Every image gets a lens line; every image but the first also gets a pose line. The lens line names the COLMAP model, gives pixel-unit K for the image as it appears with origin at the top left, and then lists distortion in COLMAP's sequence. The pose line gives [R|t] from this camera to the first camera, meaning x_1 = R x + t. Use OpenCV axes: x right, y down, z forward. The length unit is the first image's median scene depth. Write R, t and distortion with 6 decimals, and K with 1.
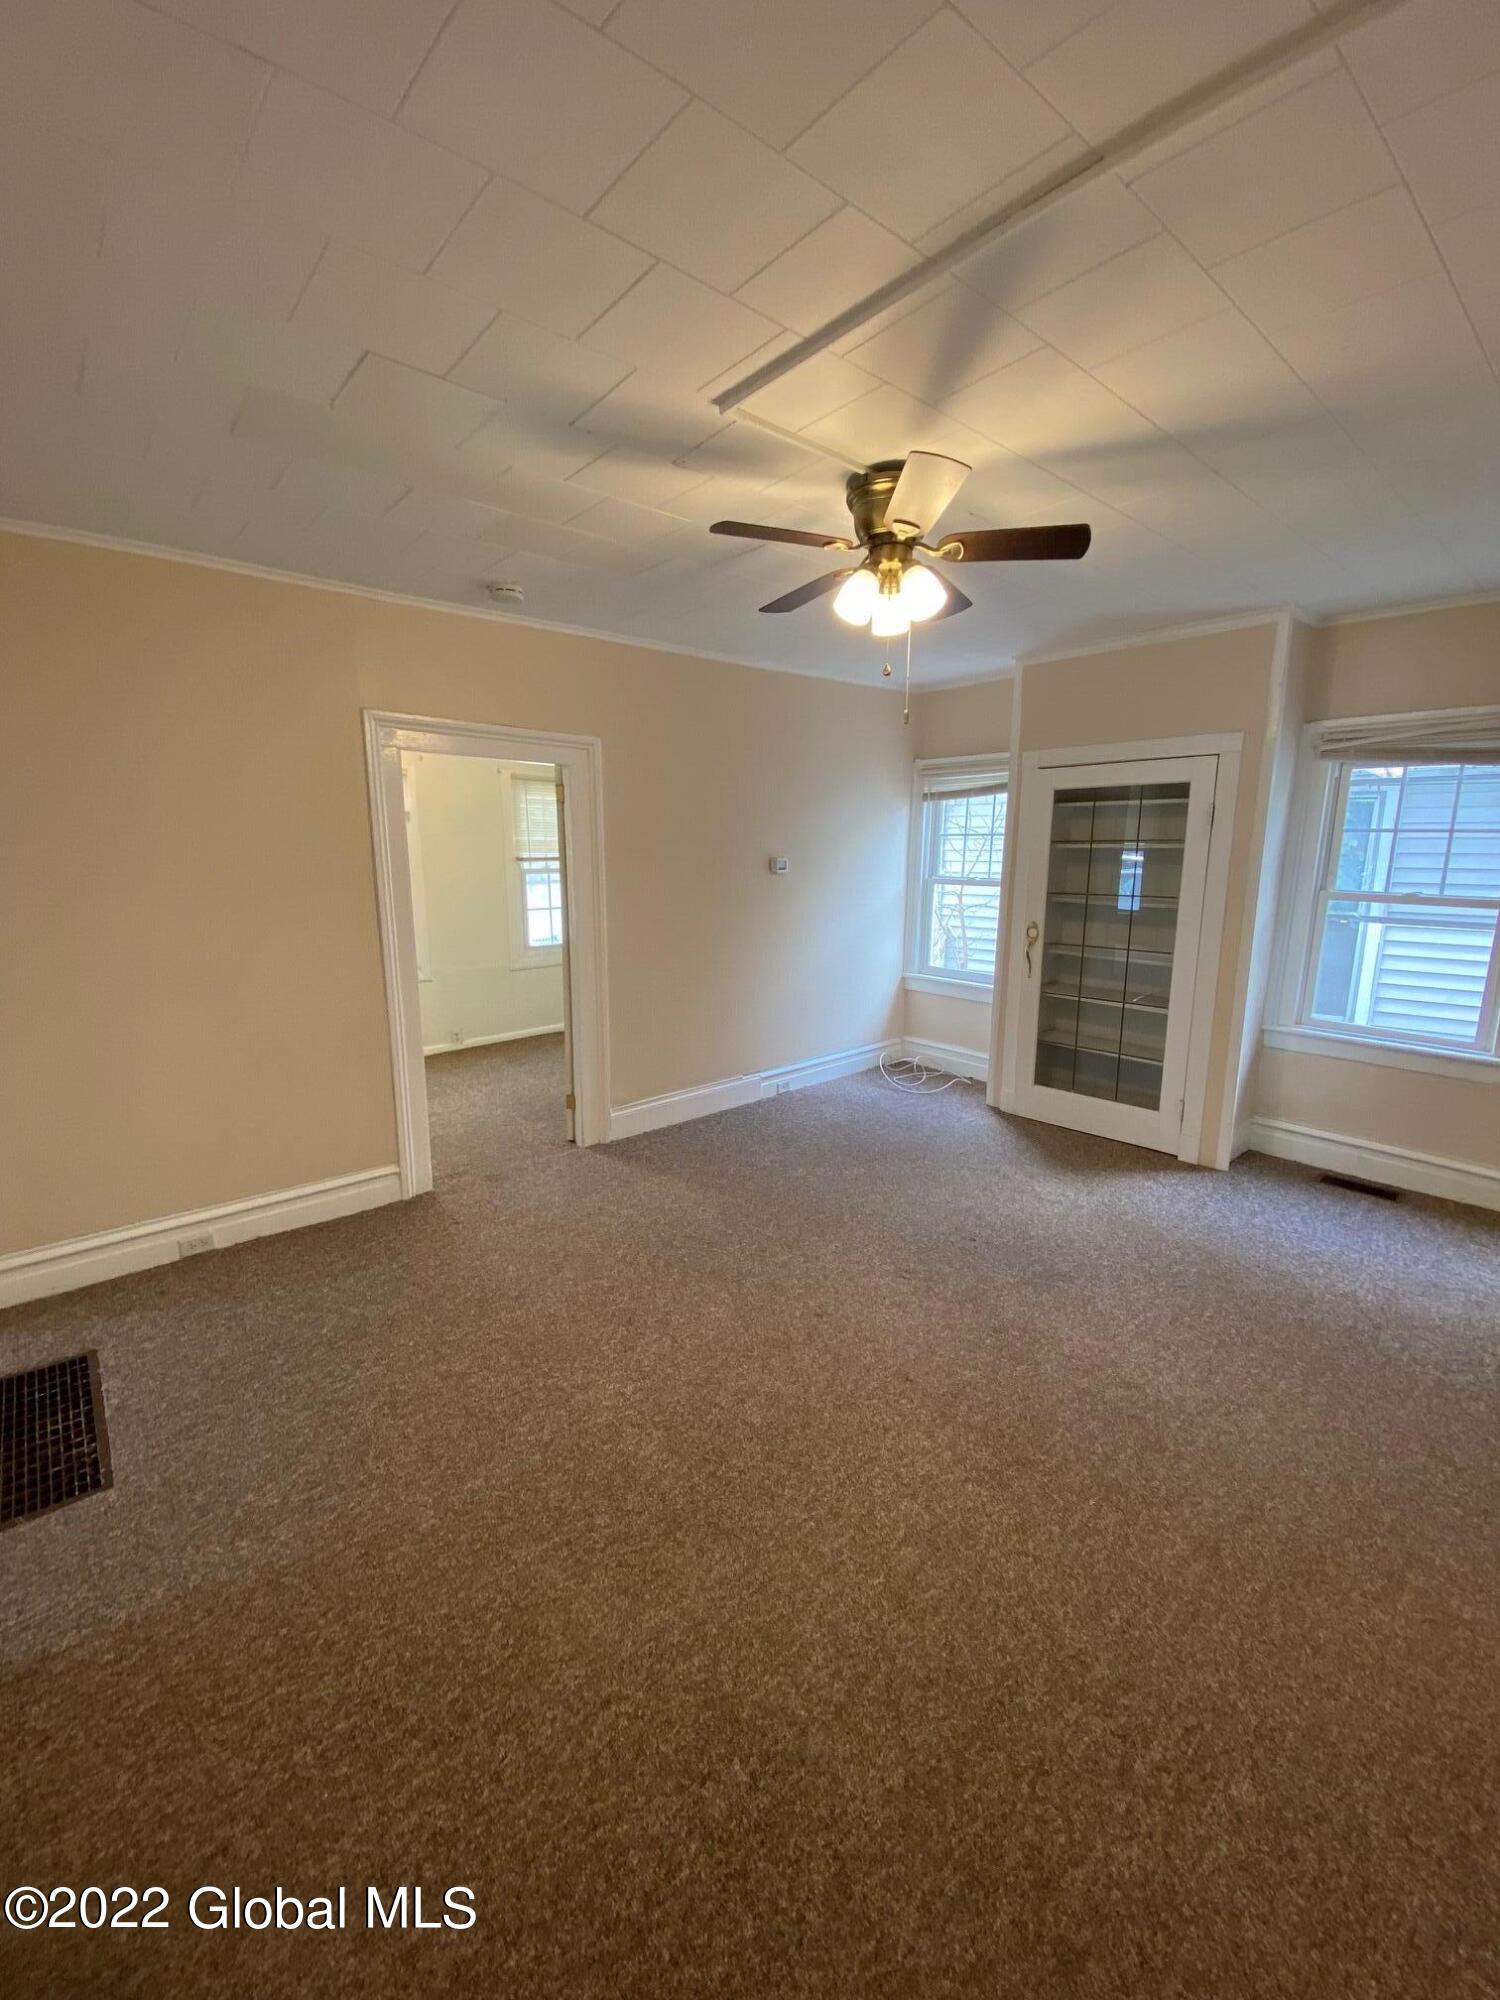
lens RADIAL K [[798.1, 0, 742.4], [0, 798.1, 997.4], [0, 0, 1]] dist [0.000104, -0.013789]
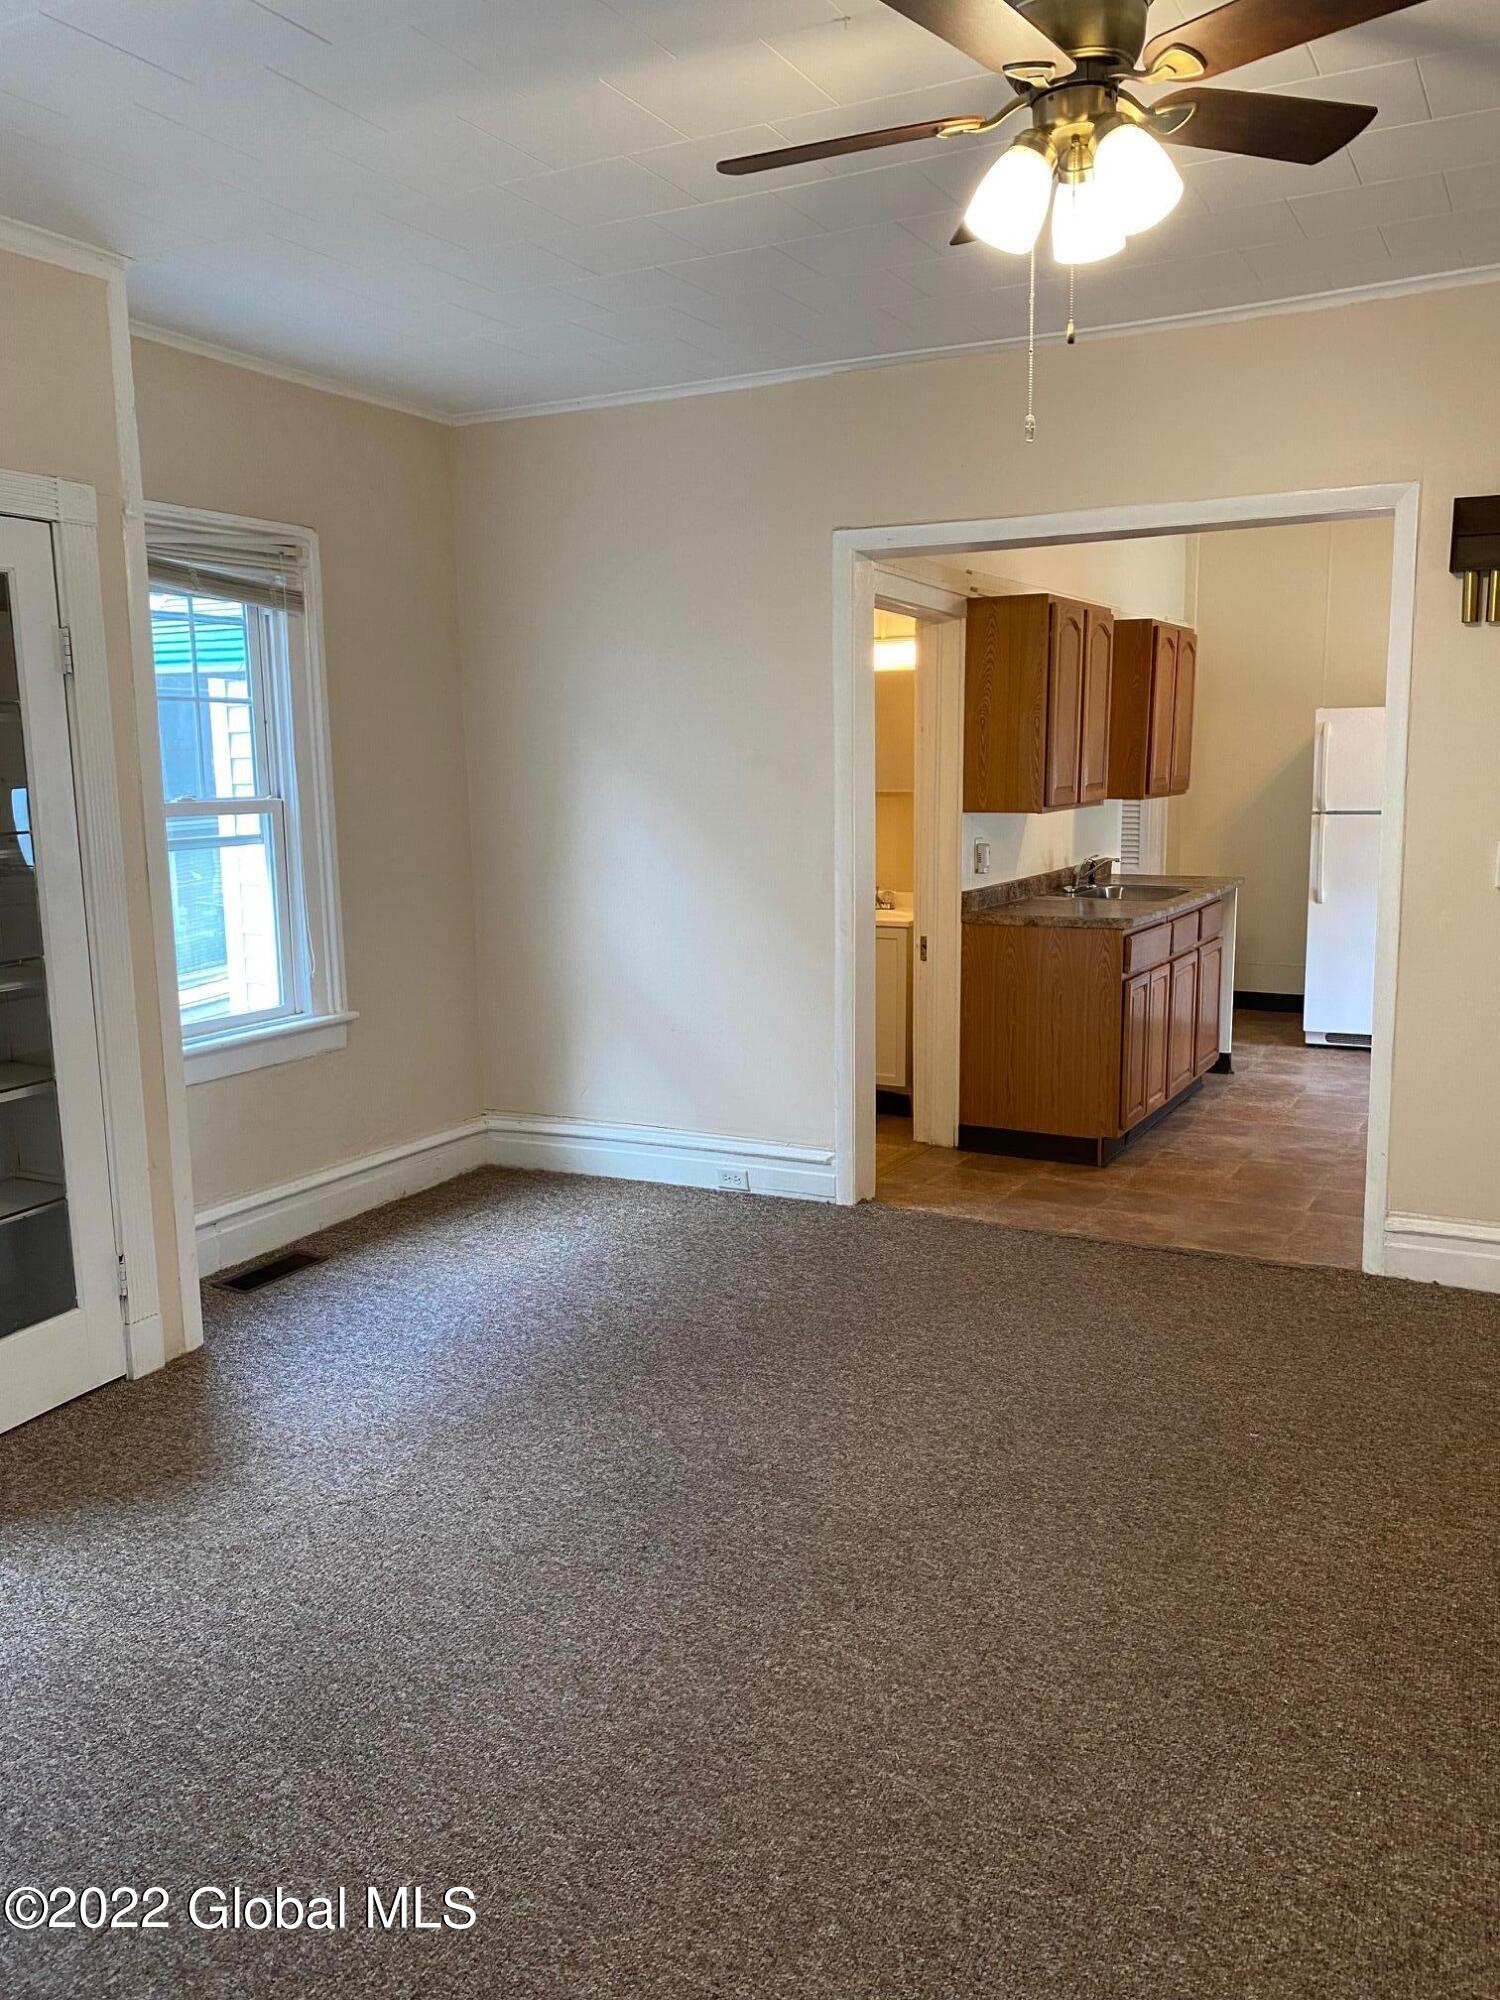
lens RADIAL K [[1533.0, 0, 756.2], [0, 1533.0, 1008.4], [0, 0, 1]] dist [0.057869, -0.001090]
pose [[-0.380635, -0.149957, 0.912486, -0.433793], [0.182995, 0.955035, 0.233284, -0.166509], [-0.906438, 0.255776, -0.336078, 0.983150]]
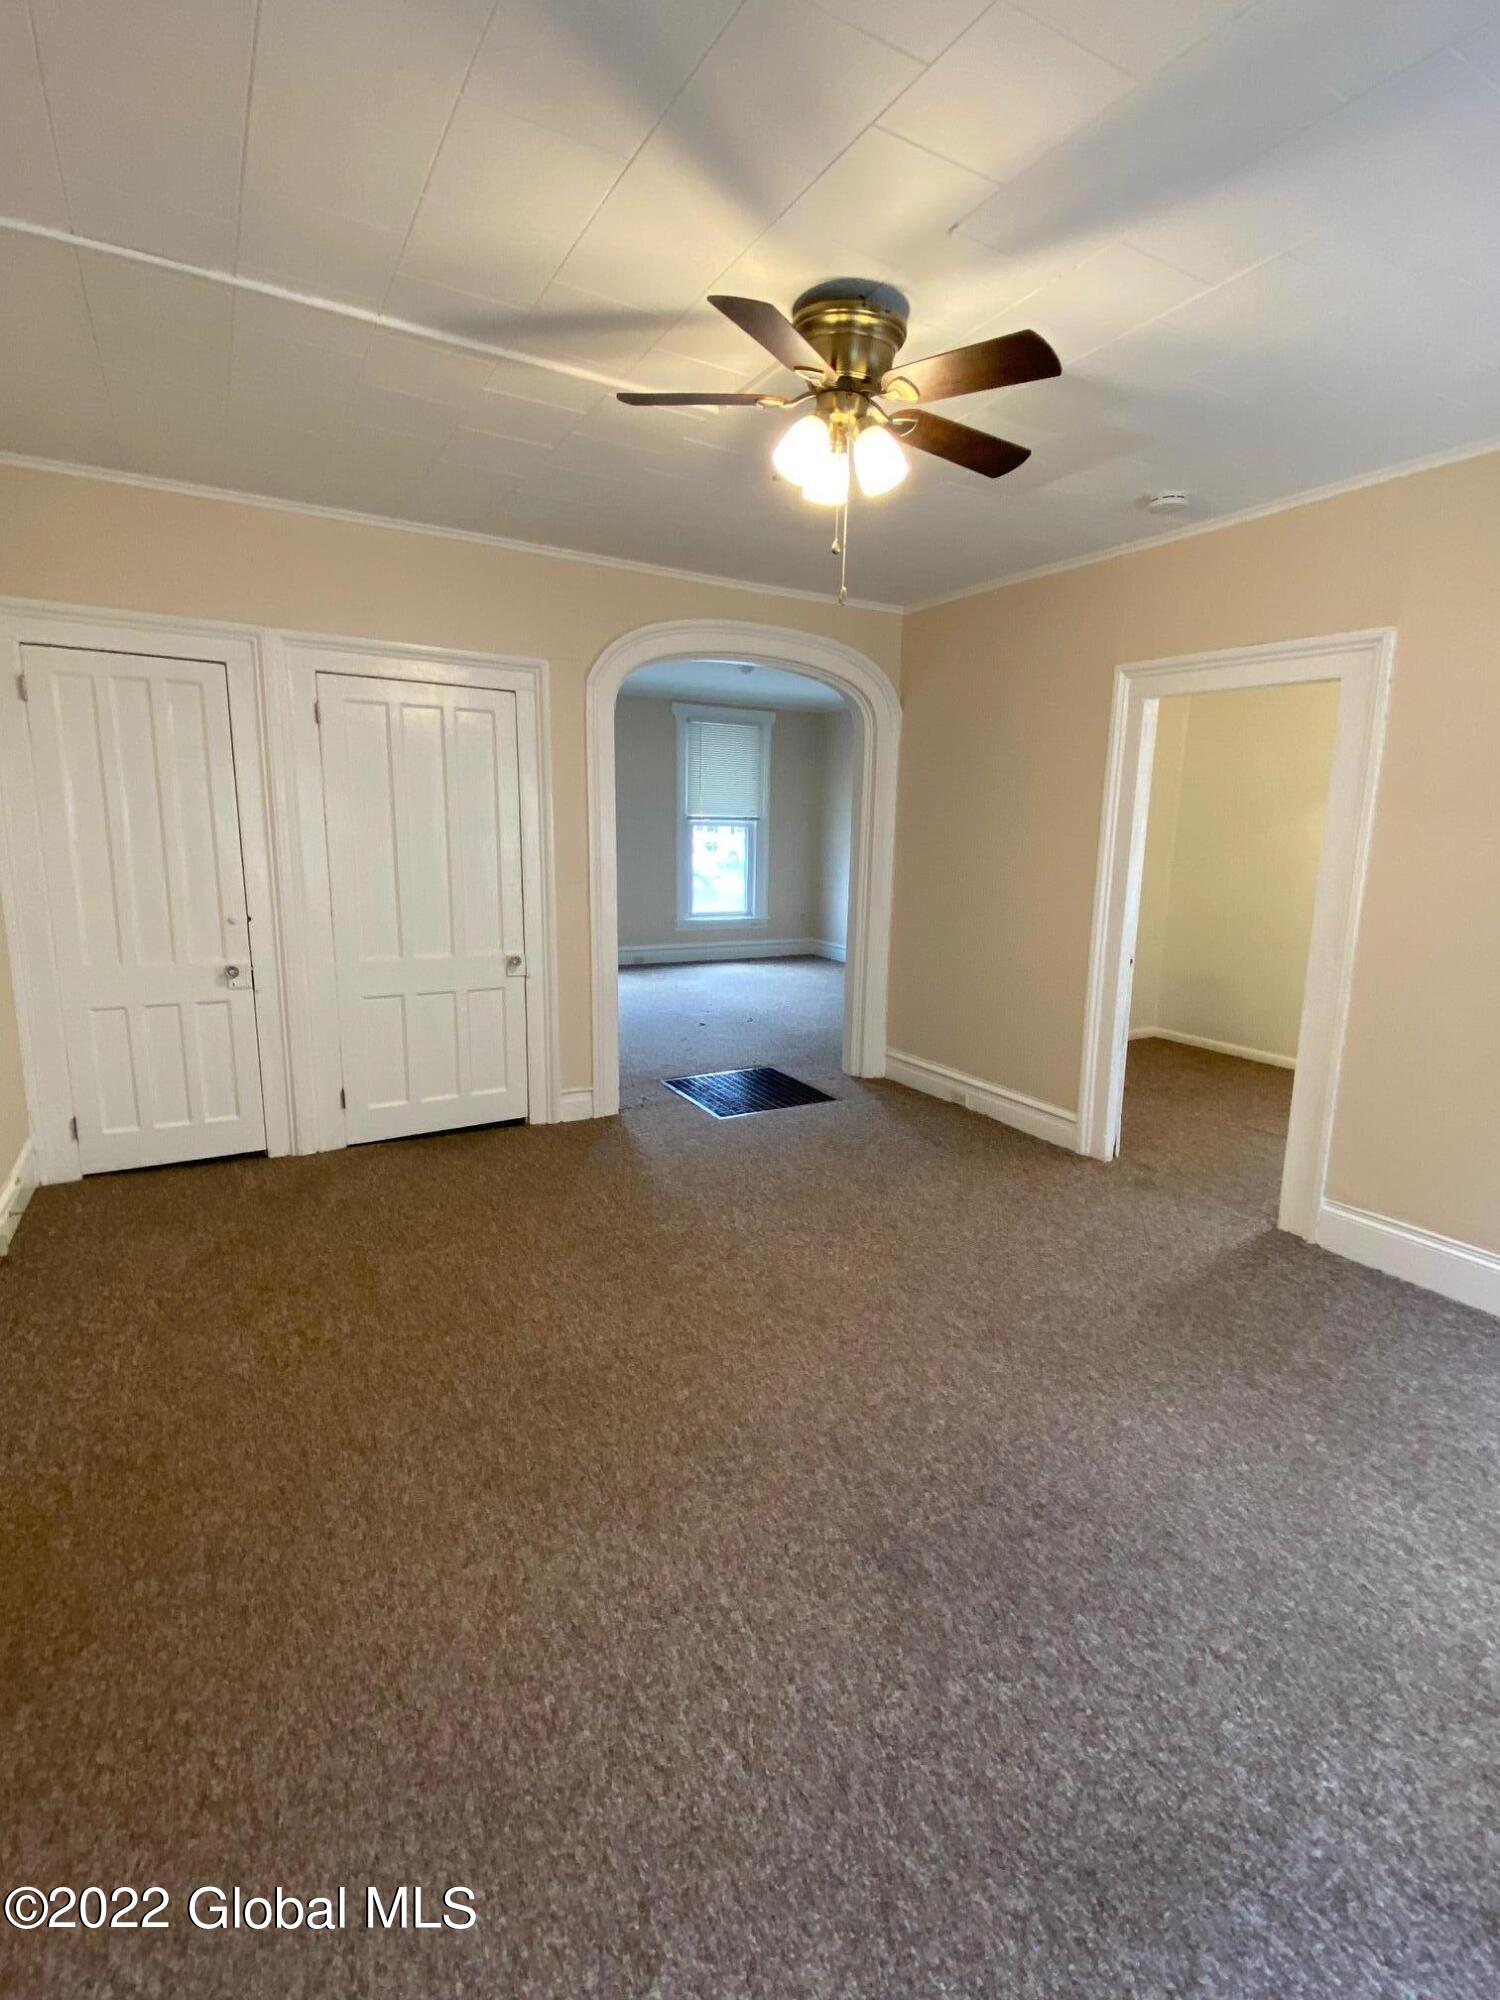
lens RADIAL K [[950.1, 0, 750.0], [0, 950.1, 1000.0], [0, 0, 1]] dist [-0.020814, -0.000589]
pose [[-0.179836, 0.180467, -0.967001, 0.723622], [-0.214734, 0.952118, 0.217624, -0.092583], [0.959973, 0.246785, -0.132472, 0.691760]]
